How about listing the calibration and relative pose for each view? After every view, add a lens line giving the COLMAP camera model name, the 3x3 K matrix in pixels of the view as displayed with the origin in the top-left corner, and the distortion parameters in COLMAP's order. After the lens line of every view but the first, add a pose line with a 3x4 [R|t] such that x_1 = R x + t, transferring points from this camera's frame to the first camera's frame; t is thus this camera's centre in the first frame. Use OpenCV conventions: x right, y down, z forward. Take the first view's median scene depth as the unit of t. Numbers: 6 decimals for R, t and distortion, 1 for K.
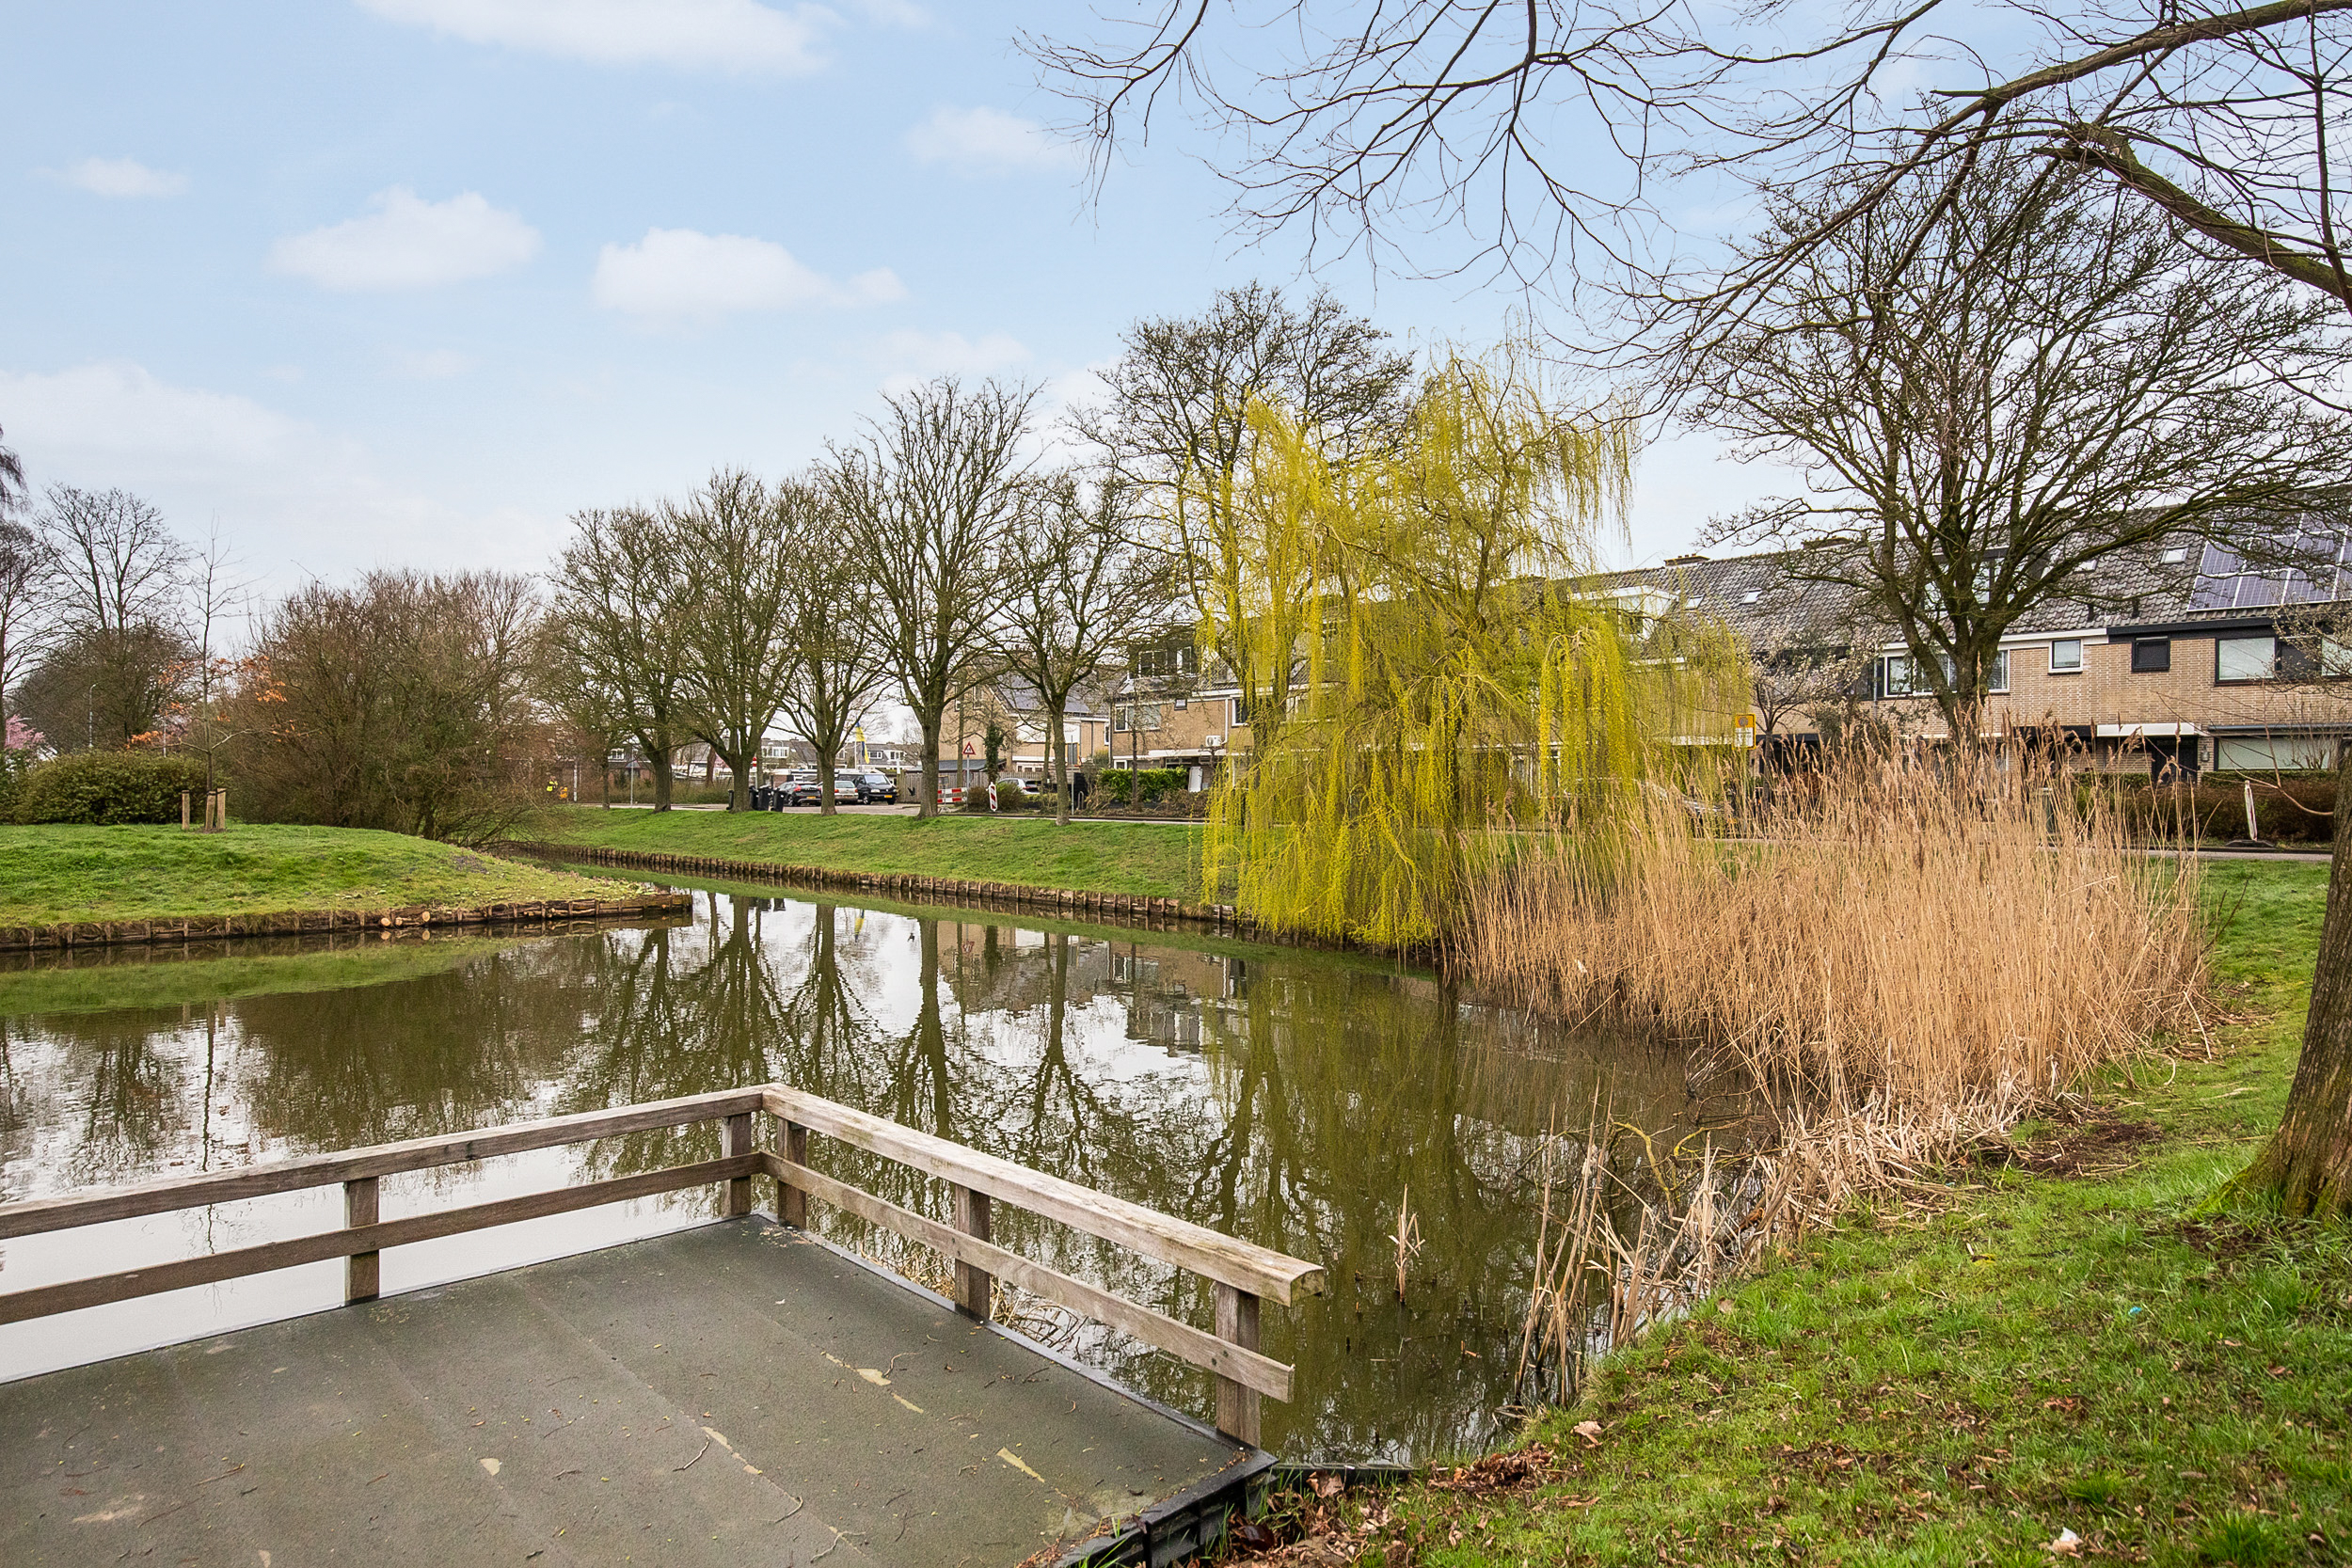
lens RADIAL K [[1349.4, 0, 1176.0], [0, 1349.4, 784.0], [0, 0, 1]] dist [0.001540, -0.000094]
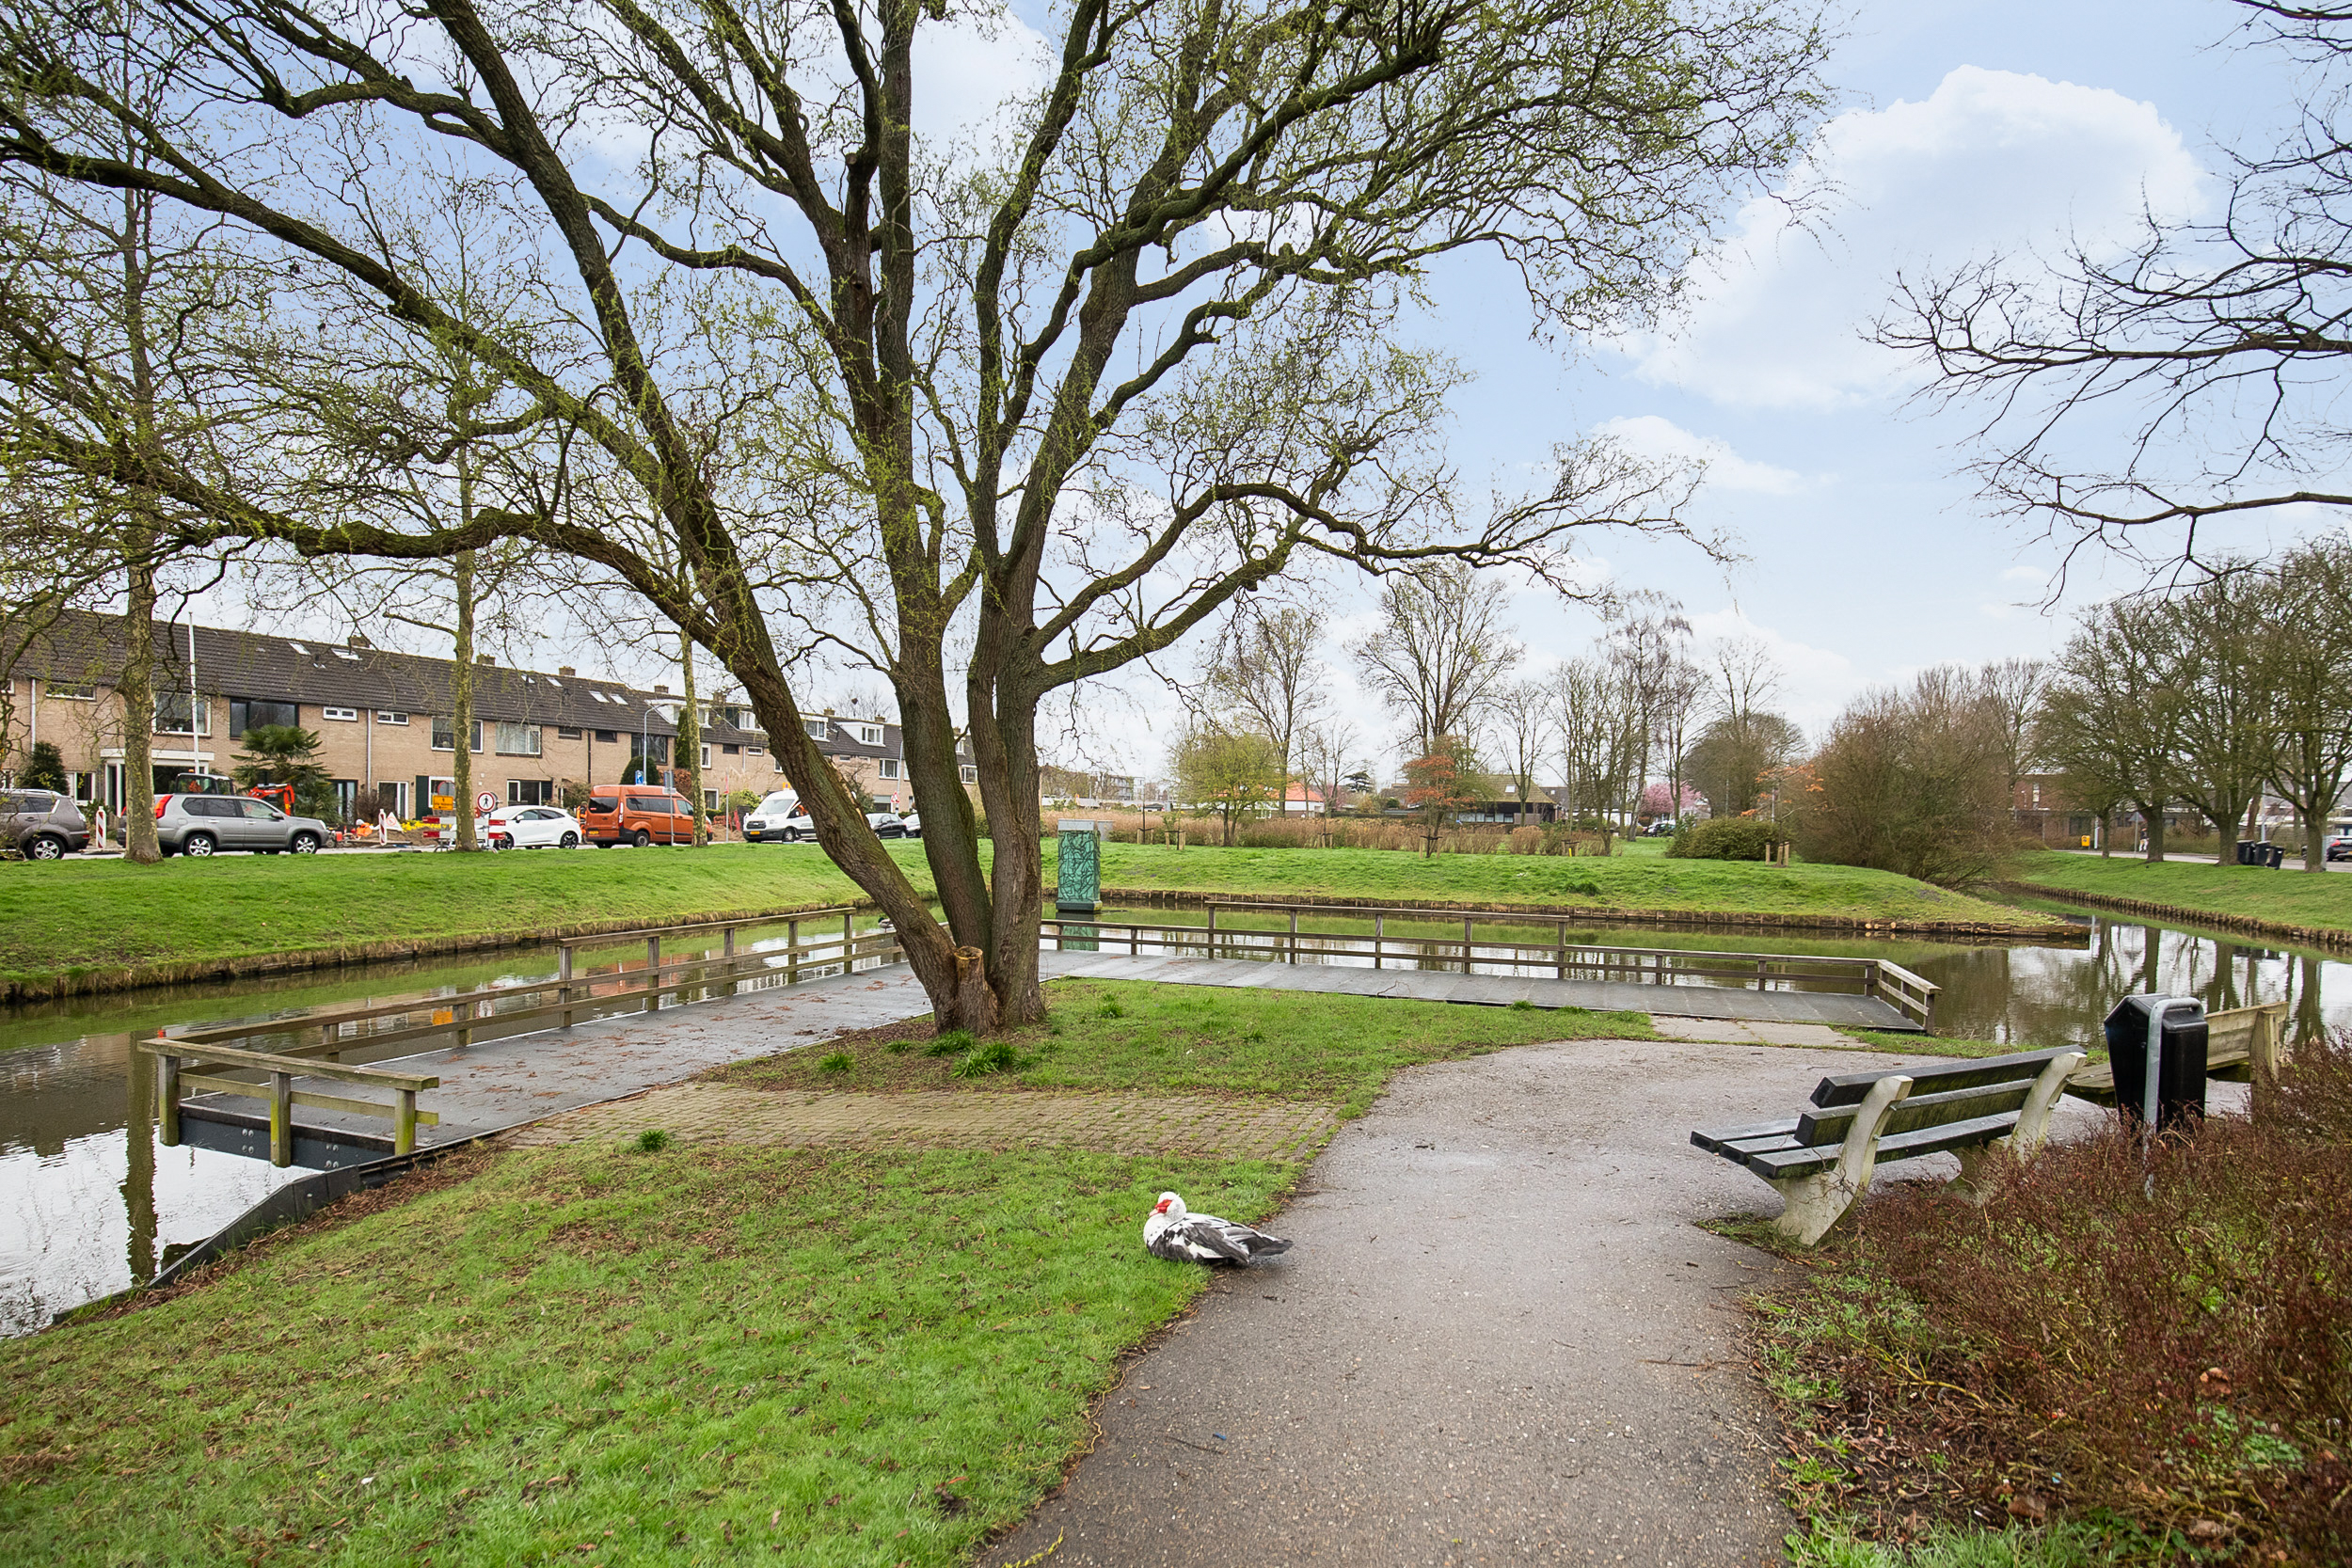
lens RADIAL K [[1210.4, 0, 1175.9], [0, 1210.4, 823.9], [0, 0, 1]] dist [-0.000738, -0.000256]
pose [[0.446362, 0.009026, -0.894807, 0.321462], [-0.009518, 0.999940, 0.005339, -0.020734], [0.894802, 0.006133, 0.446421, -0.377809]]
